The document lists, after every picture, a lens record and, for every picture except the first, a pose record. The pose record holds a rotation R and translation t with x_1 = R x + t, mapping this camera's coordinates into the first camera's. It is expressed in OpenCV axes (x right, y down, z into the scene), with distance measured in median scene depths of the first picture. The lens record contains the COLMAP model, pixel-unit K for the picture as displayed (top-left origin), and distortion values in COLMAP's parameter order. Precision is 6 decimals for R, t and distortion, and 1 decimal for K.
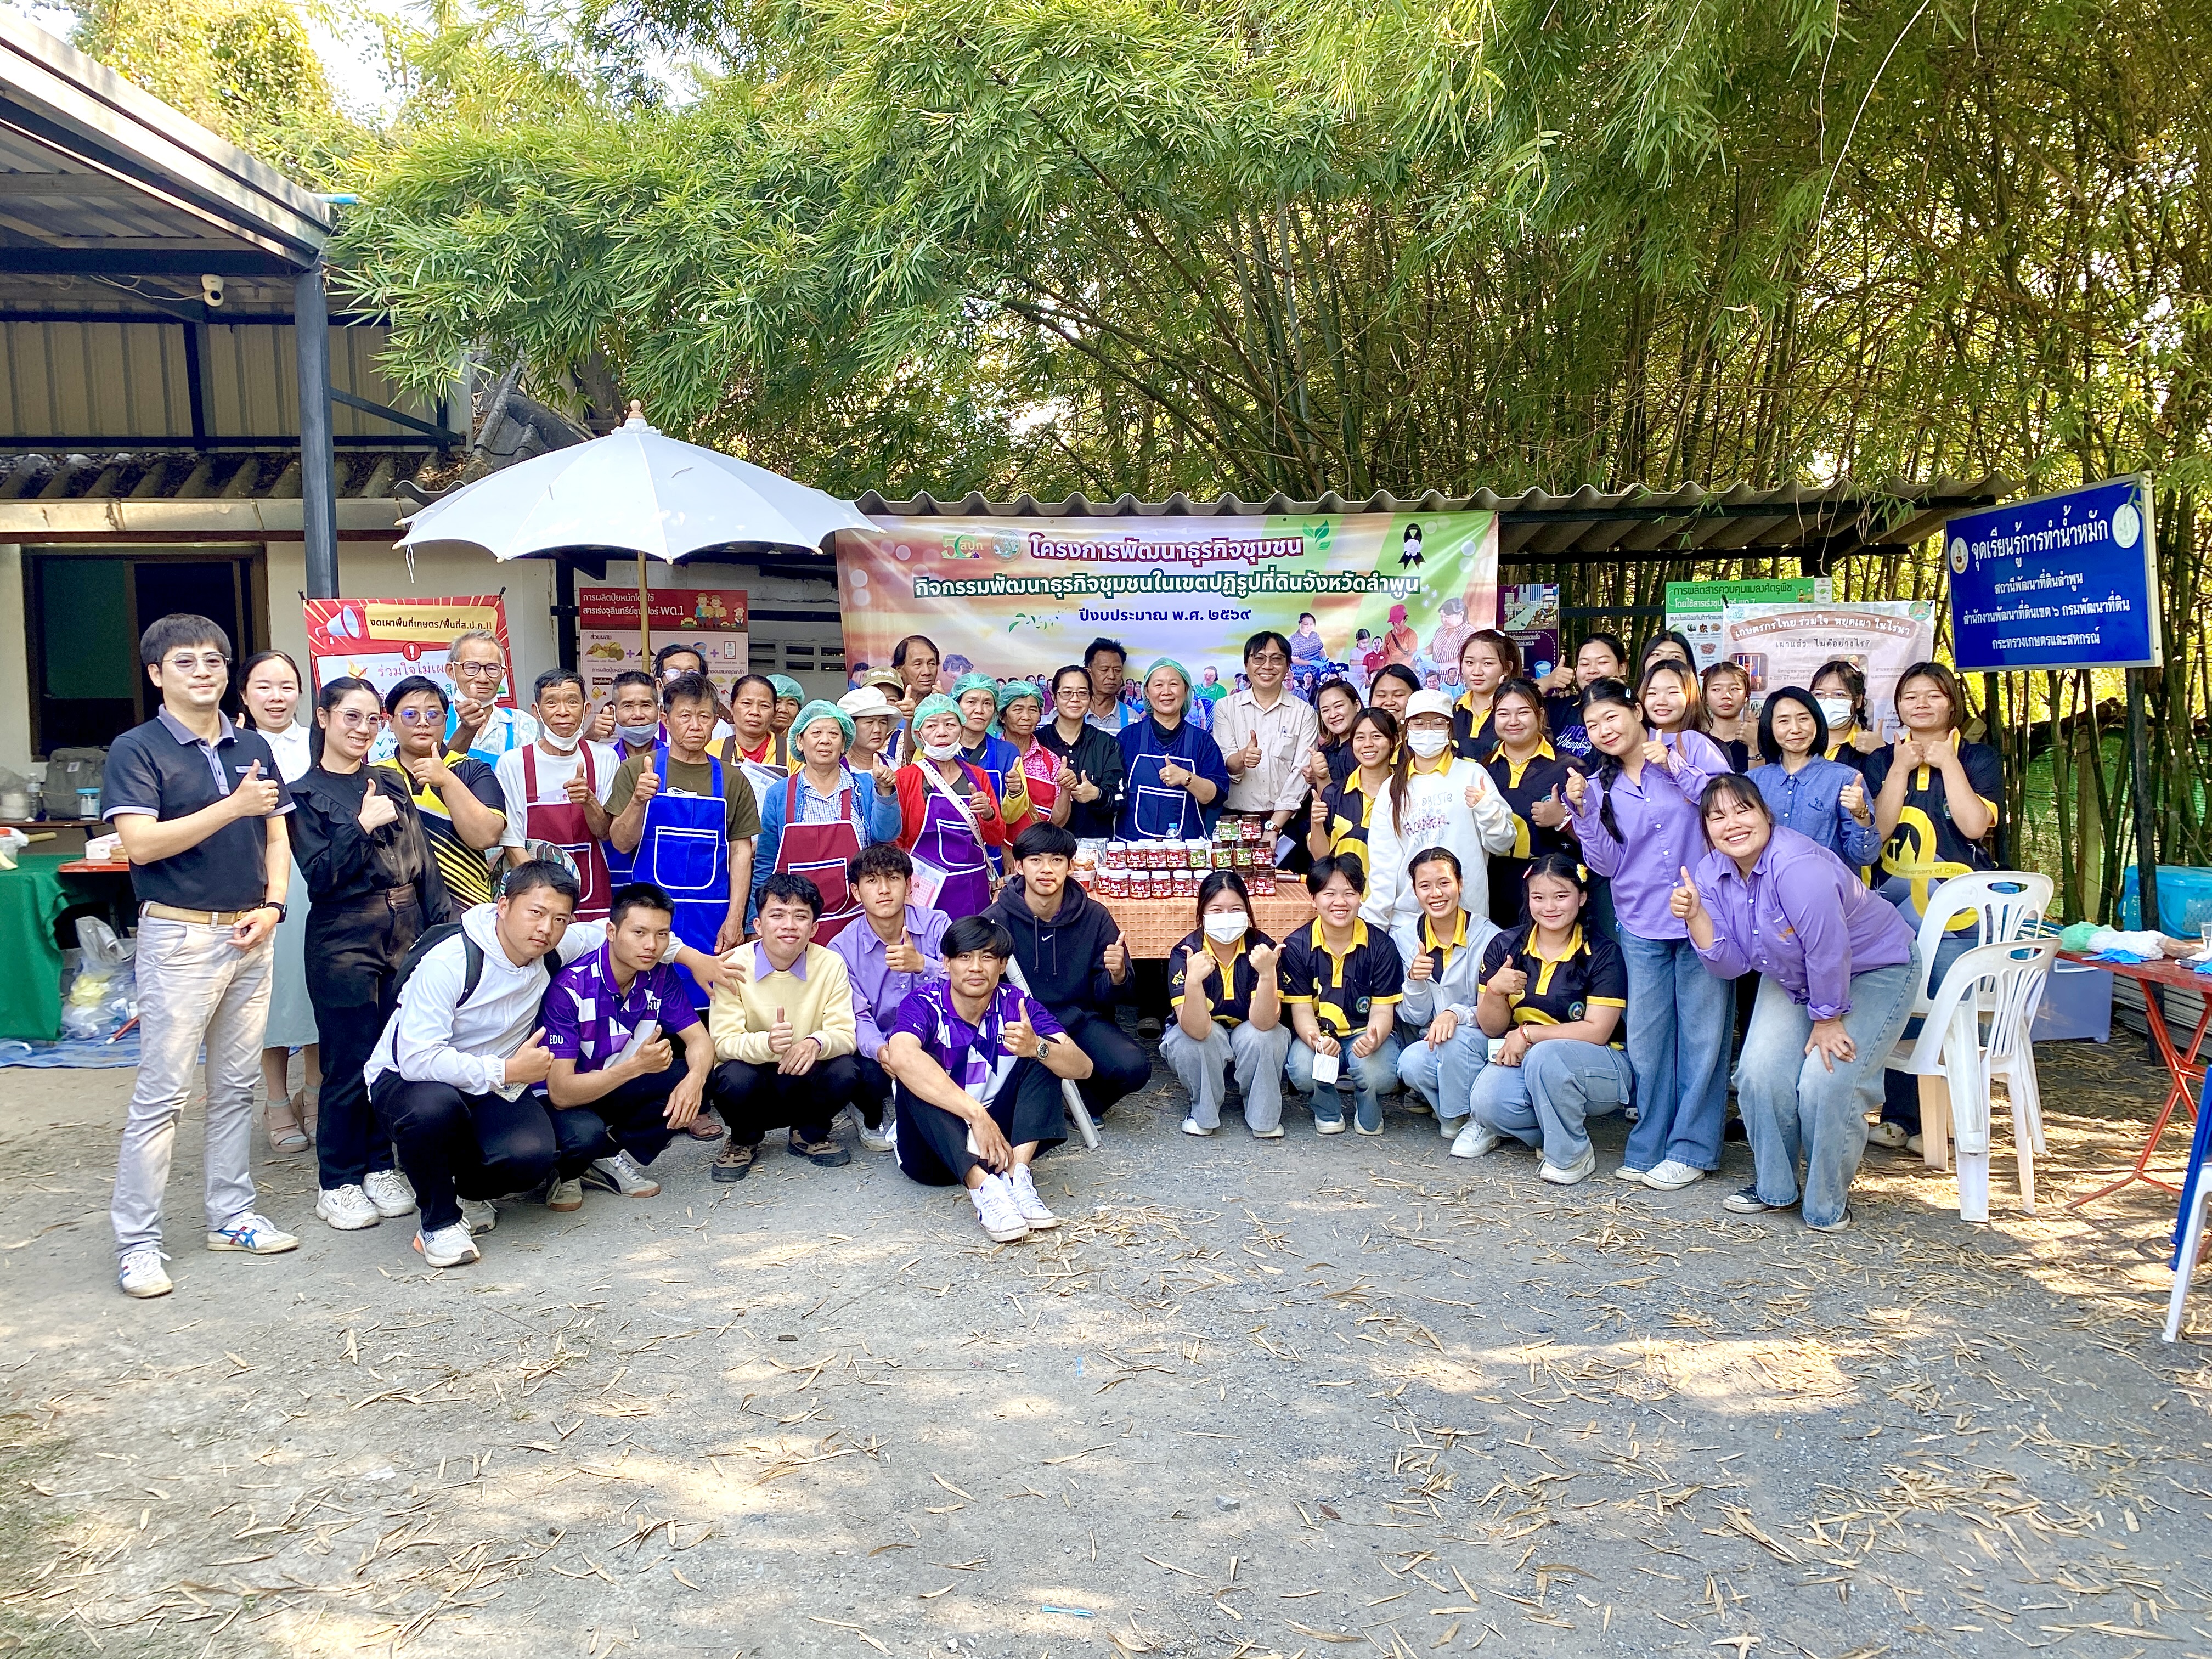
lens RADIAL K [[1661.2, 0, 1109.9], [0, 1661.2, 809.6], [0, 0, 1]] dist [0.039918, -0.033875]
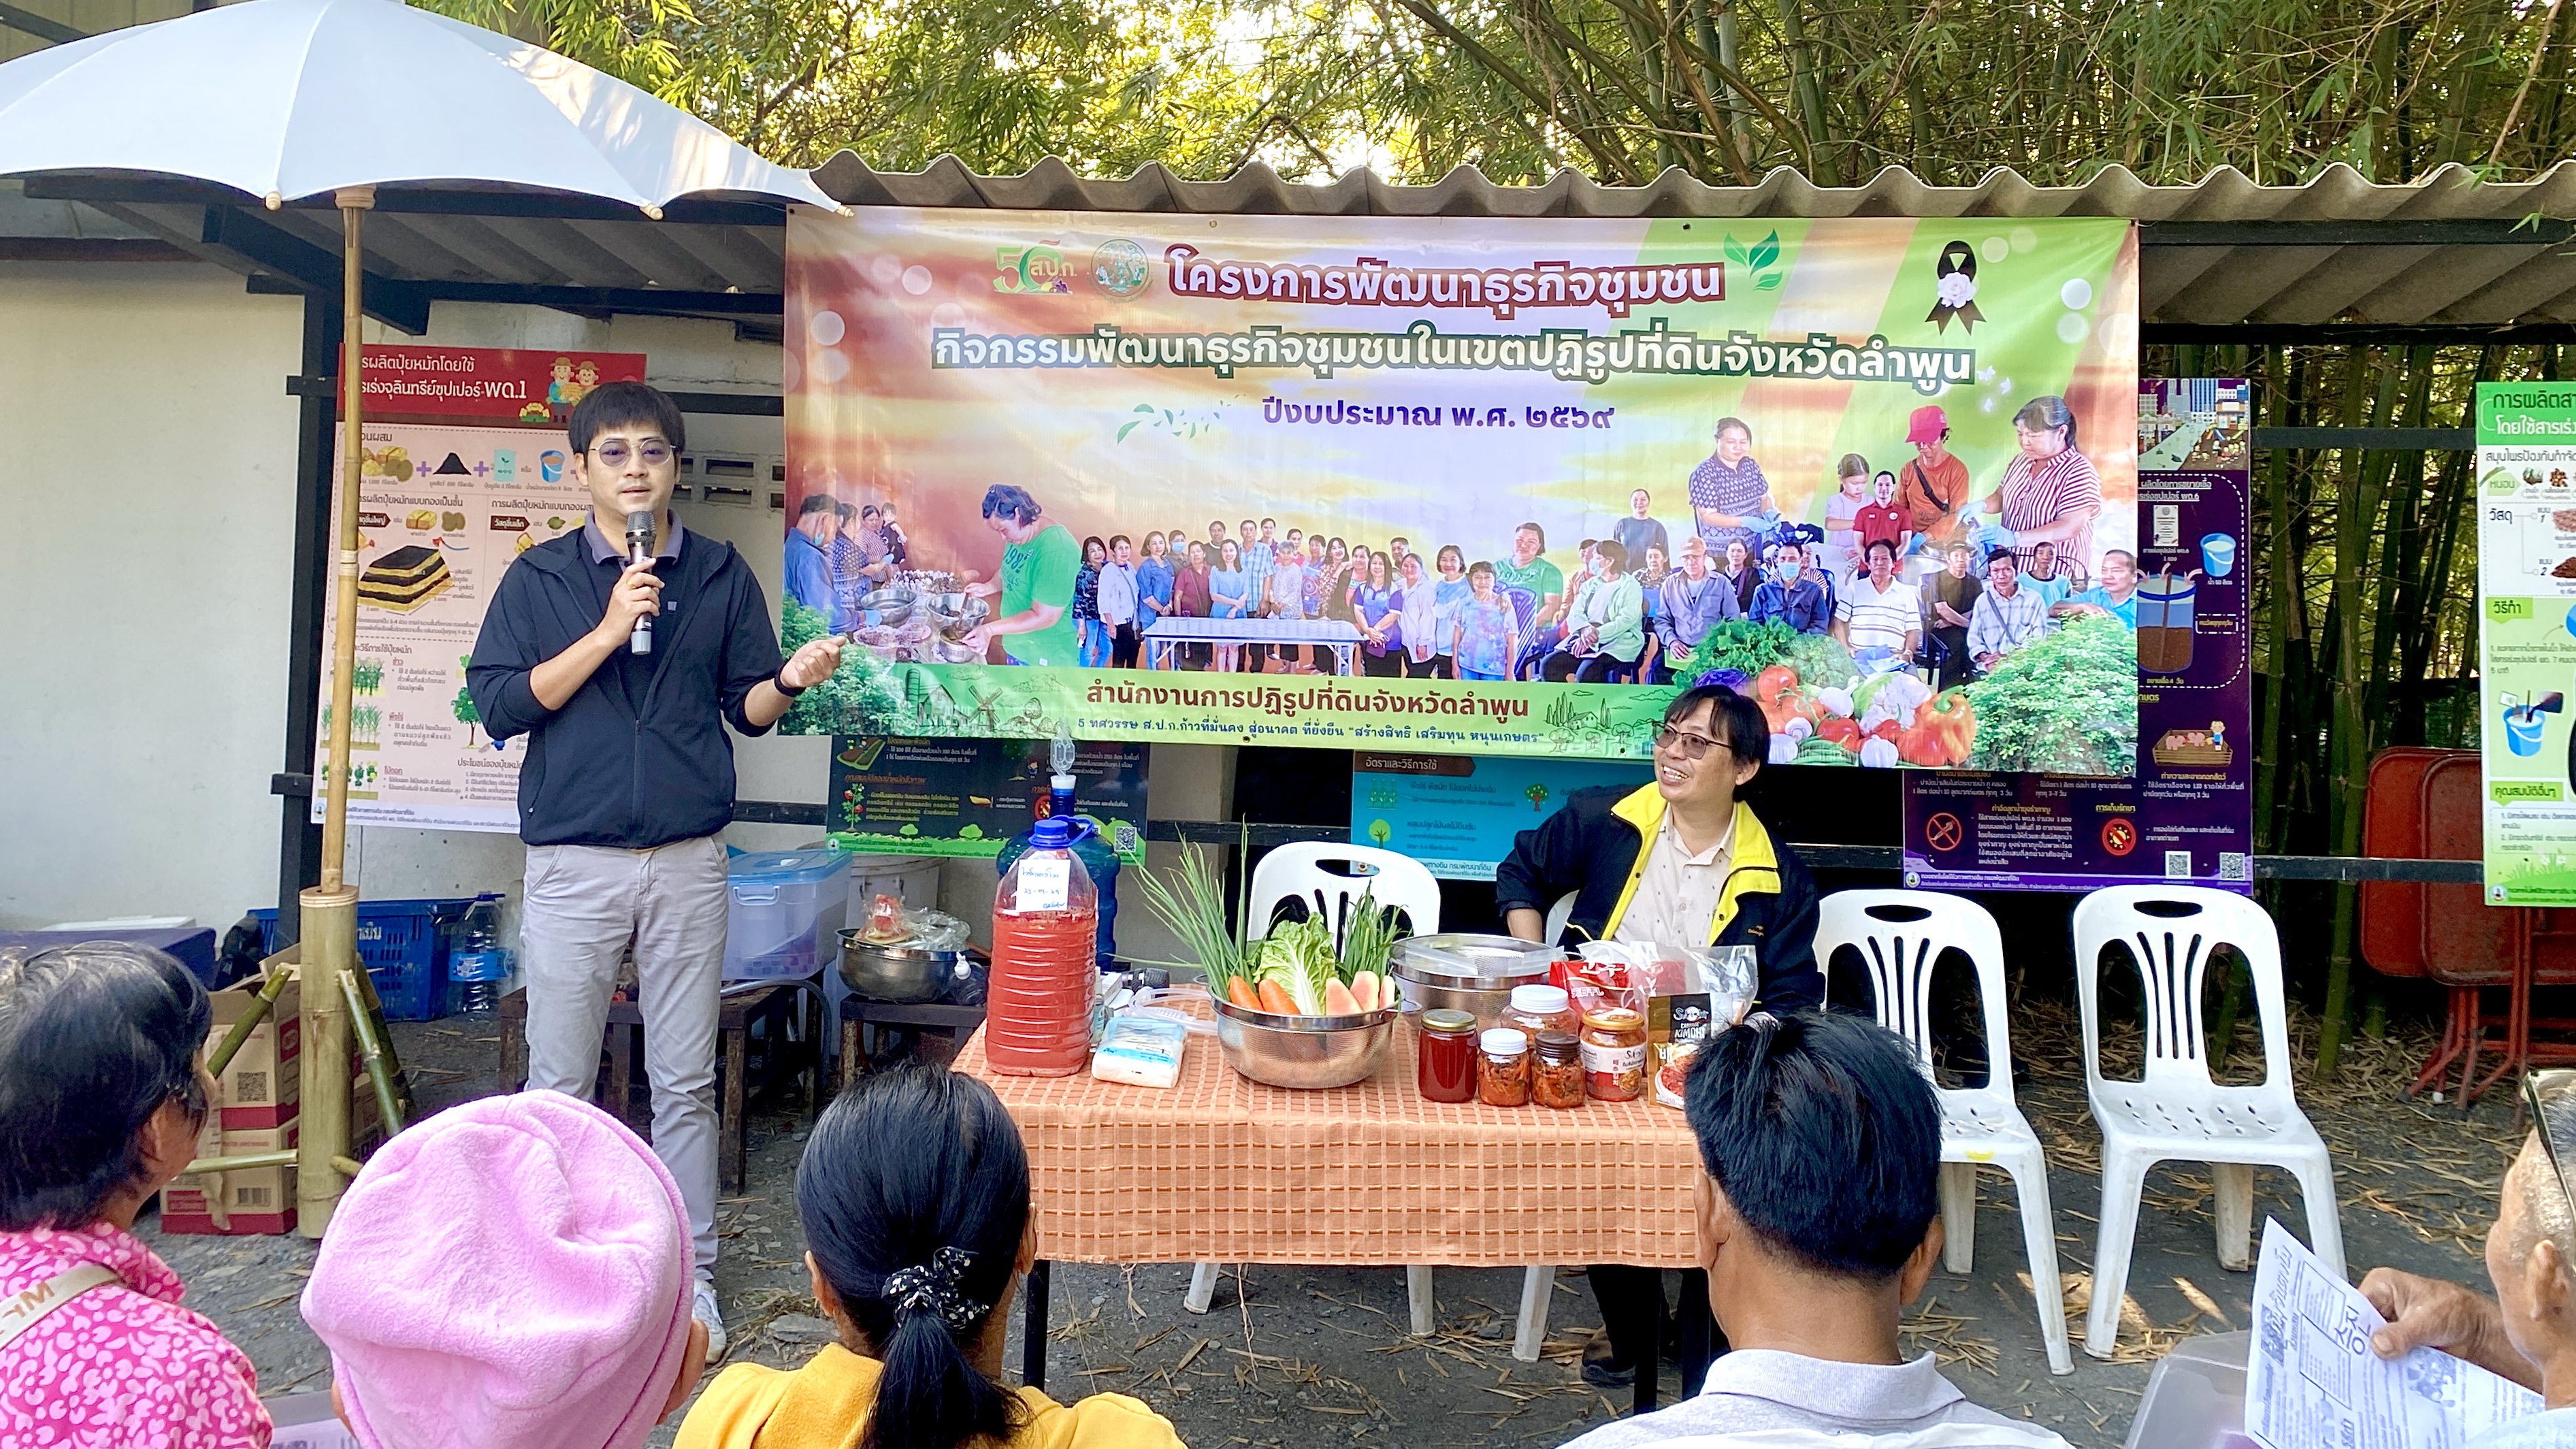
lens RADIAL K [[2093.7, 0, 1310.4], [0, 2093.7, 425.7], [0, 0, 1]] dist [0.113409, -0.041190]
pose [[0.996475, 0.024495, -0.080239, 0.051592], [-0.034859, 0.990844, -0.130434, -0.036002], [0.076309, 0.132771, 0.988205, 0.436060]]
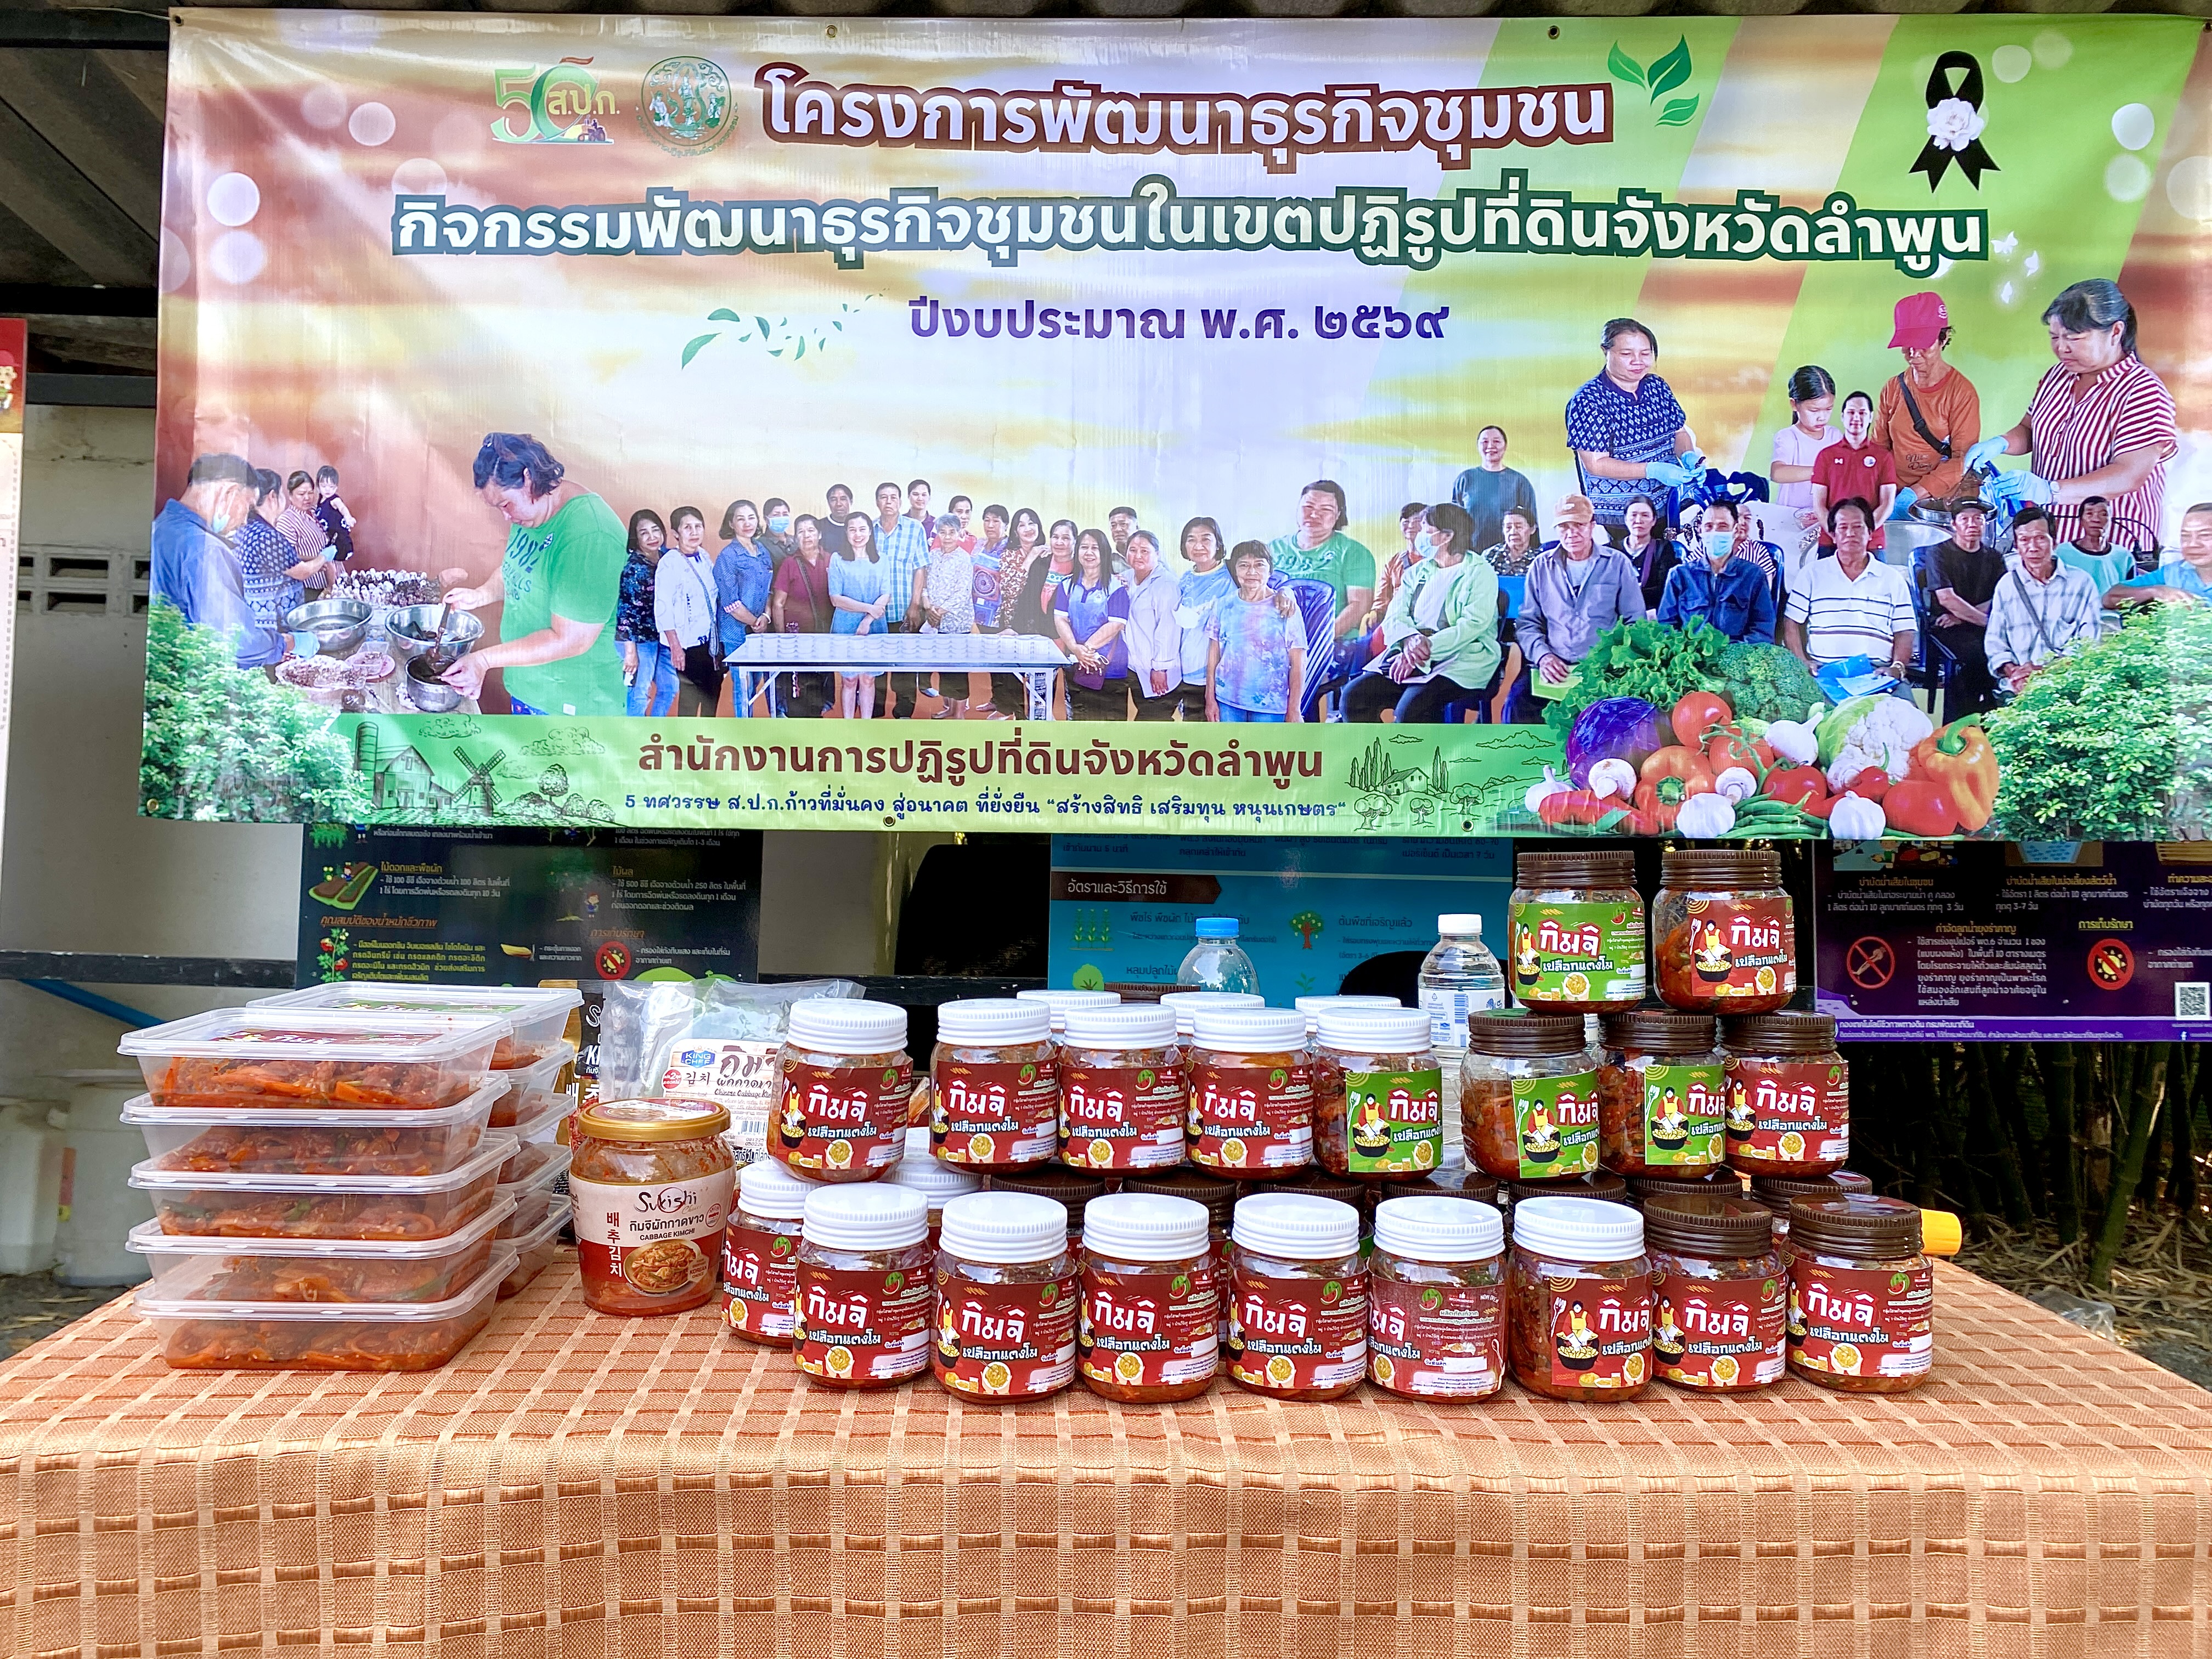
lens RADIAL K [[1546.8, 0, 1084.8], [0, 1546.8, 814.1], [0, 0, 1]] dist [0.023963, -0.017276]
pose [[0.999684, 0.016204, -0.019198, 0.025500], [-0.018719, 0.990106, -0.139066, 0.021012], [0.016754, 0.139382, 0.990097, 0.810082]]
